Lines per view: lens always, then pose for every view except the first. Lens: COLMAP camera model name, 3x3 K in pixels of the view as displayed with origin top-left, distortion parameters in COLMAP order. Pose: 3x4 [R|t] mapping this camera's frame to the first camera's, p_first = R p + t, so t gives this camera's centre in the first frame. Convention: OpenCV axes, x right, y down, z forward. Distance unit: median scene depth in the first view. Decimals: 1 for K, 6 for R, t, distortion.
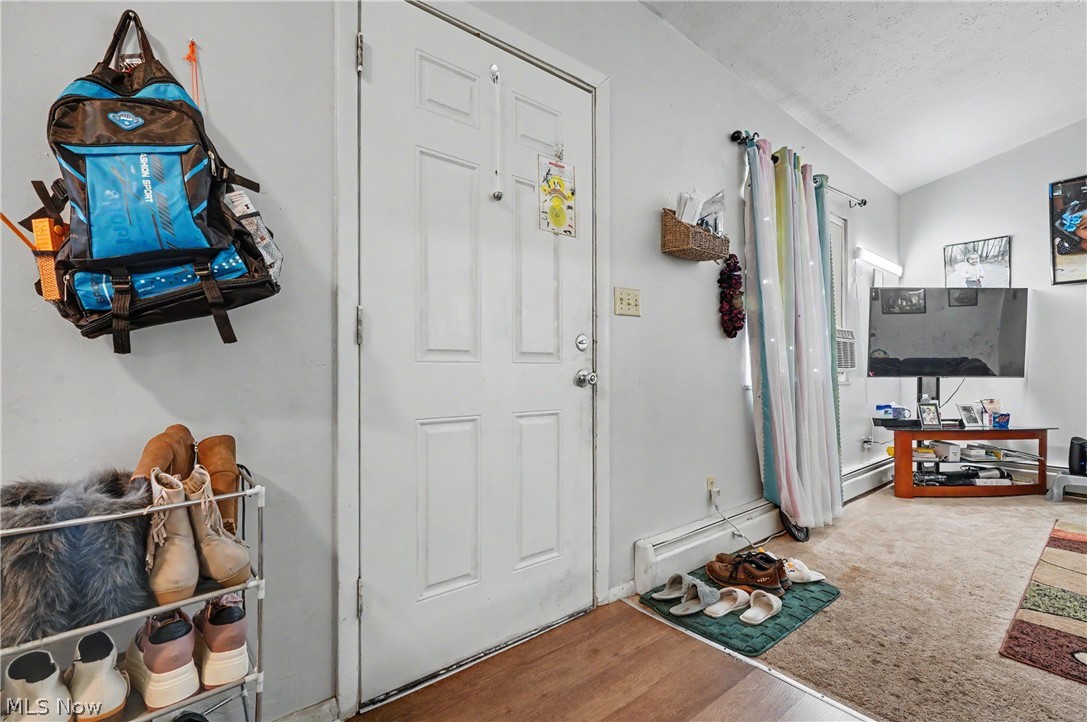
lens RADIAL K [[496.8, 0, 541.5], [0, 496.8, 370.2], [0, 0, 1]] dist [-0.002500, -0.000029]
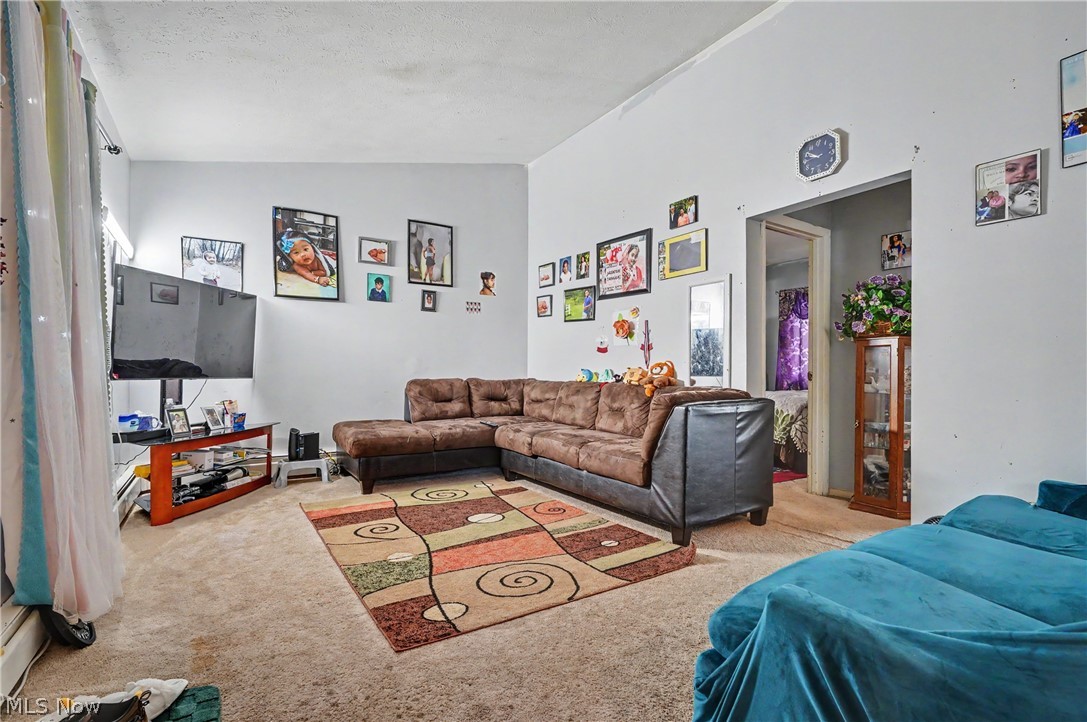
lens RADIAL K [[496.8, 0, 541.5], [0, 496.8, 370.2], [0, 0, 1]] dist [-0.002500, -0.000029]
pose [[0.115127, 0.003920, 0.993343, -0.025655], [-0.004511, 0.999984, -0.003423, -0.002056], [-0.993341, -0.004087, 0.115142, 0.263729]]
